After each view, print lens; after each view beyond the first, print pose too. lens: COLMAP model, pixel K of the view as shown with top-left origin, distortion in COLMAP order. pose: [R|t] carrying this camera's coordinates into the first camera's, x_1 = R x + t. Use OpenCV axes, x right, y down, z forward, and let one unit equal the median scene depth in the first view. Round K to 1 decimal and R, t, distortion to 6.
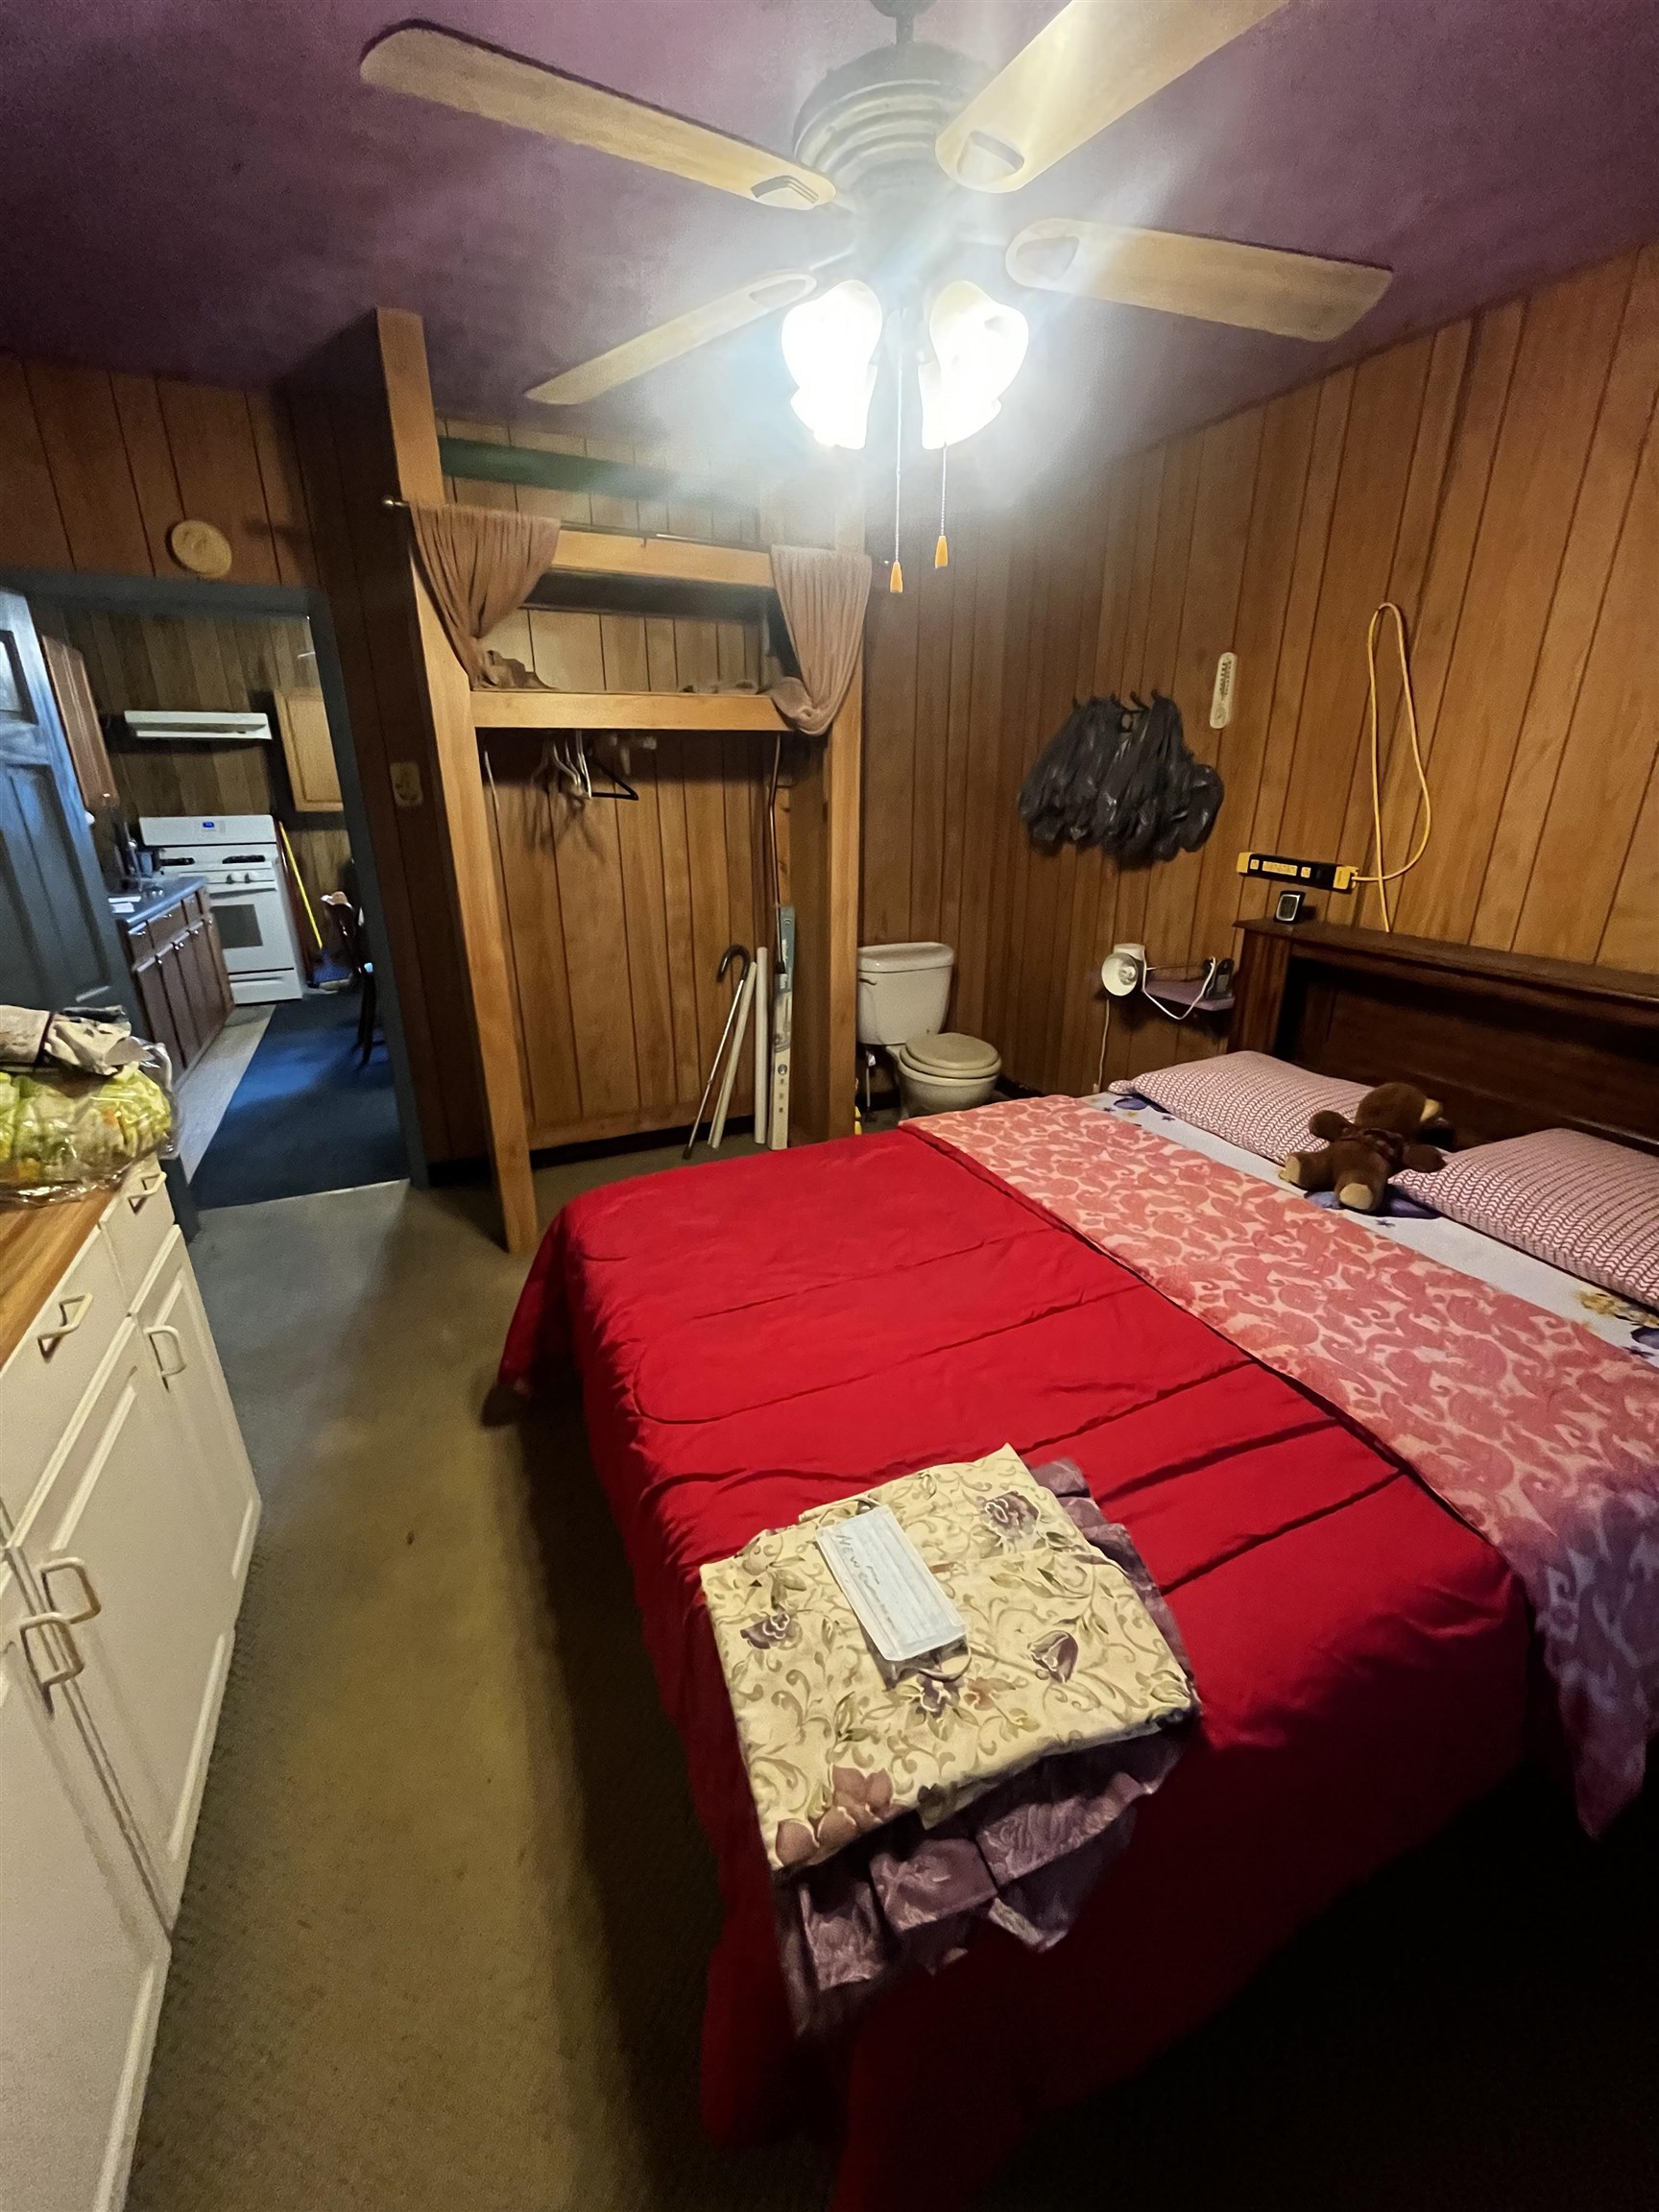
lens RADIAL K [[883.1, 0, 829.5], [0, 883.1, 1106.0], [0, 0, 1]] dist [-0.008975, -0.000054]
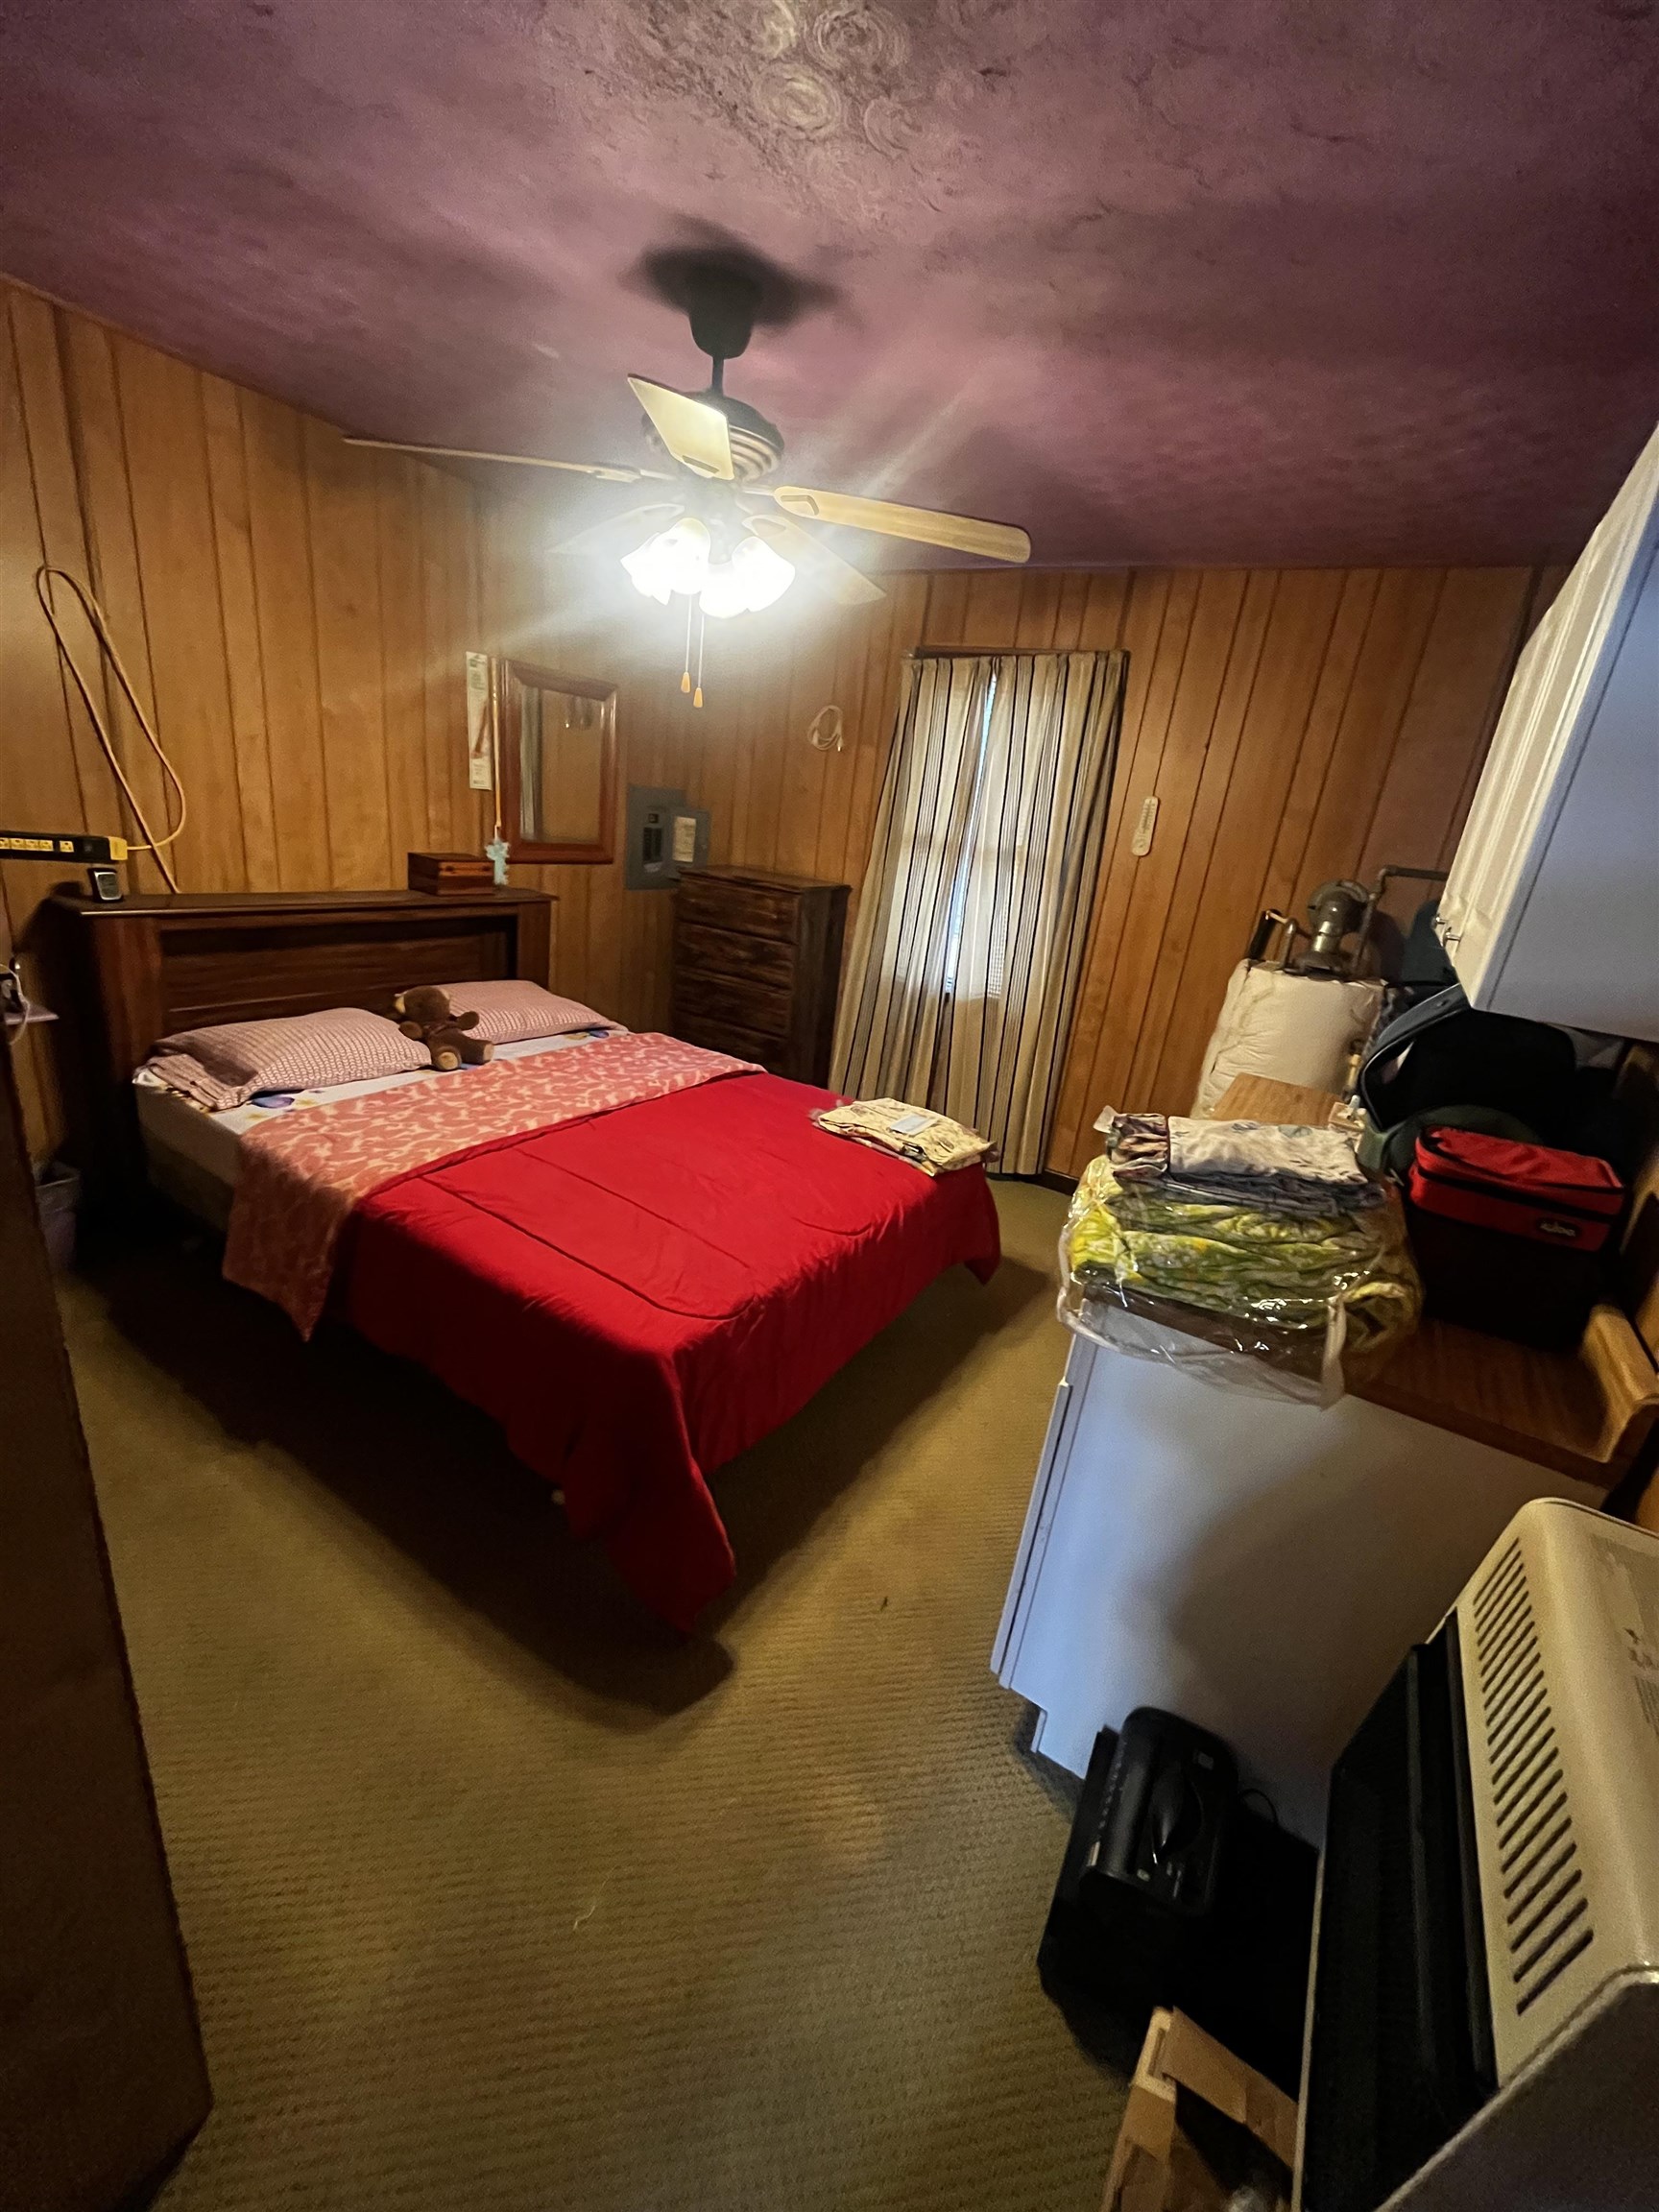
lens RADIAL K [[883.1, 0, 829.5], [0, 883.1, 1106.0], [0, 0, 1]] dist [-0.008975, -0.000054]
pose [[-0.547654, -0.329719, 0.769000, -0.903244], [0.180356, 0.850955, 0.493302, -0.445050], [-0.817036, 0.408852, -0.406562, 1.076549]]
